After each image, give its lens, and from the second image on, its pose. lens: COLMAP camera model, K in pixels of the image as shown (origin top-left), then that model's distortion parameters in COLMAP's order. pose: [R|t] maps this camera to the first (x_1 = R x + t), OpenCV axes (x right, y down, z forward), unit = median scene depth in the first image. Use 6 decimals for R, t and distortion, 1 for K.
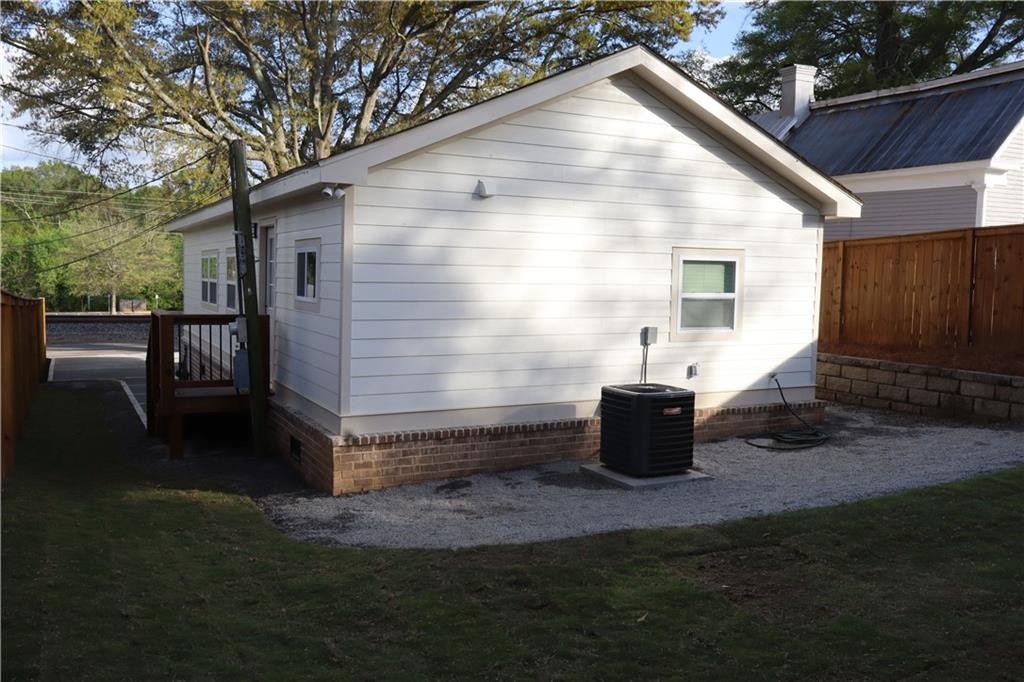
lens RADIAL K [[850.9, 0, 512.0], [0, 850.9, 341.0], [0, 0, 1]] dist [-0.013340, -0.004162]
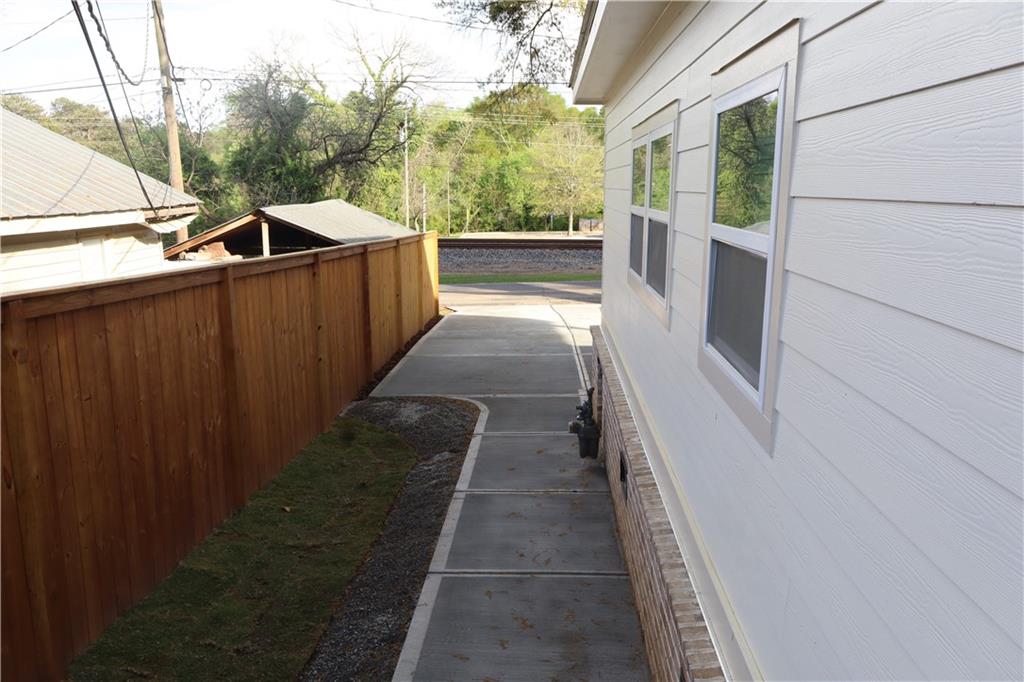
lens RADIAL K [[850.9, 0, 512.0], [0, 850.9, 341.0], [0, 0, 1]] dist [-0.013340, -0.004162]
pose [[0.867808, 0.065915, -0.492508, -0.107260], [-0.017711, 0.994636, 0.101911, -0.024704], [0.496583, -0.079716, 0.864321, 0.310726]]
